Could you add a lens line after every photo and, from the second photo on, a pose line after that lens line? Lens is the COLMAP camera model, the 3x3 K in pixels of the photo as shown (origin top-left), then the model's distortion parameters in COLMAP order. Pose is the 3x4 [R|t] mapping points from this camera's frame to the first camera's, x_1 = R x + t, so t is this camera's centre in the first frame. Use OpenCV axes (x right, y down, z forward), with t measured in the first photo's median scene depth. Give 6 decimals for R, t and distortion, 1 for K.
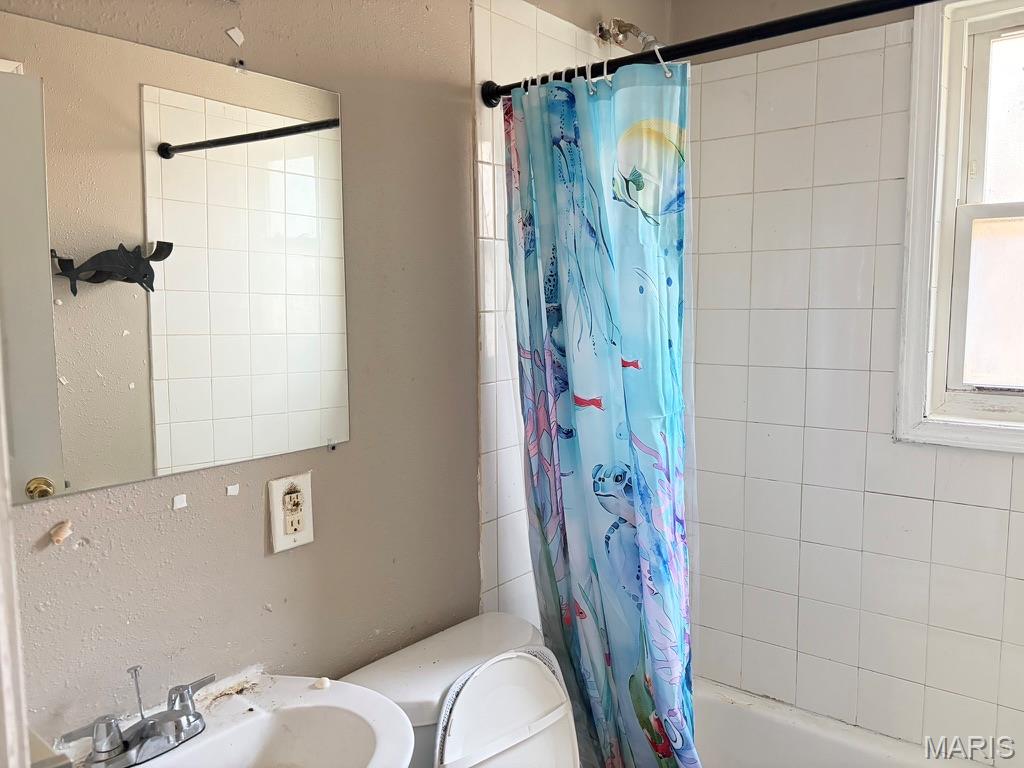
lens RADIAL K [[769.6, 0, 513.2], [0, 769.6, 385.8], [0, 0, 1]] dist [0.039749, -0.047654]
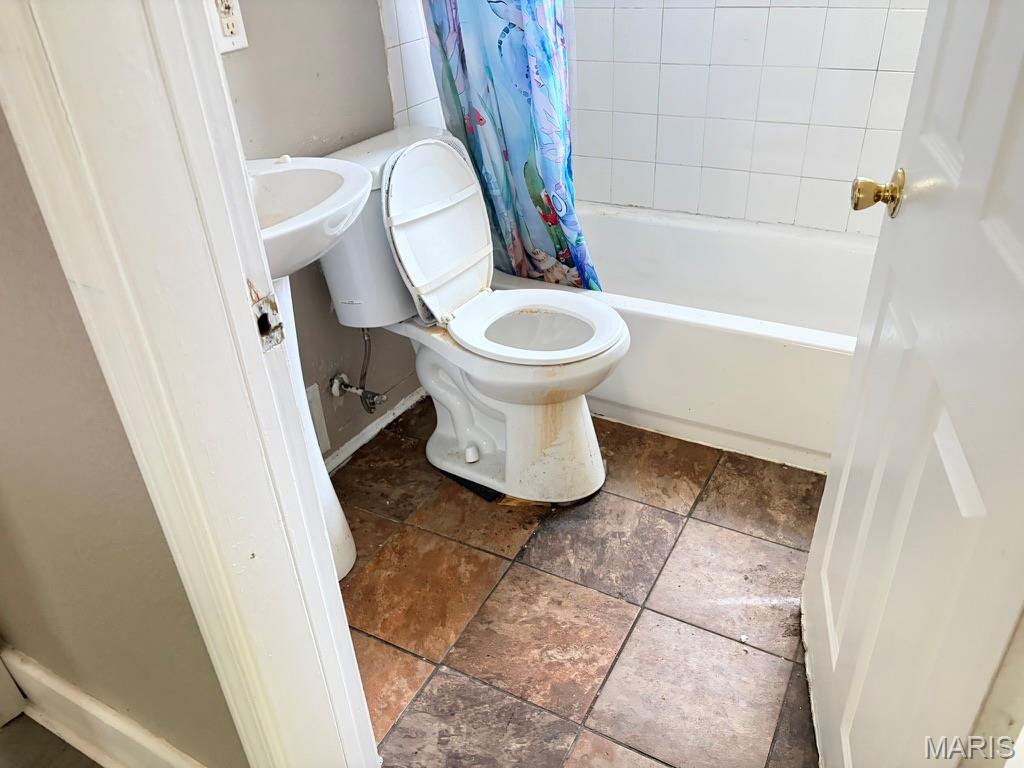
lens RADIAL K [[769.6, 0, 513.5], [0, 769.6, 379.8], [0, 0, 1]] dist [0.039749, -0.047654]
pose [[0.984161, -0.122873, 0.127784, -0.069075], [0.055750, 0.898771, 0.434859, 0.145463], [-0.168281, -0.420847, 0.891386, -0.260007]]
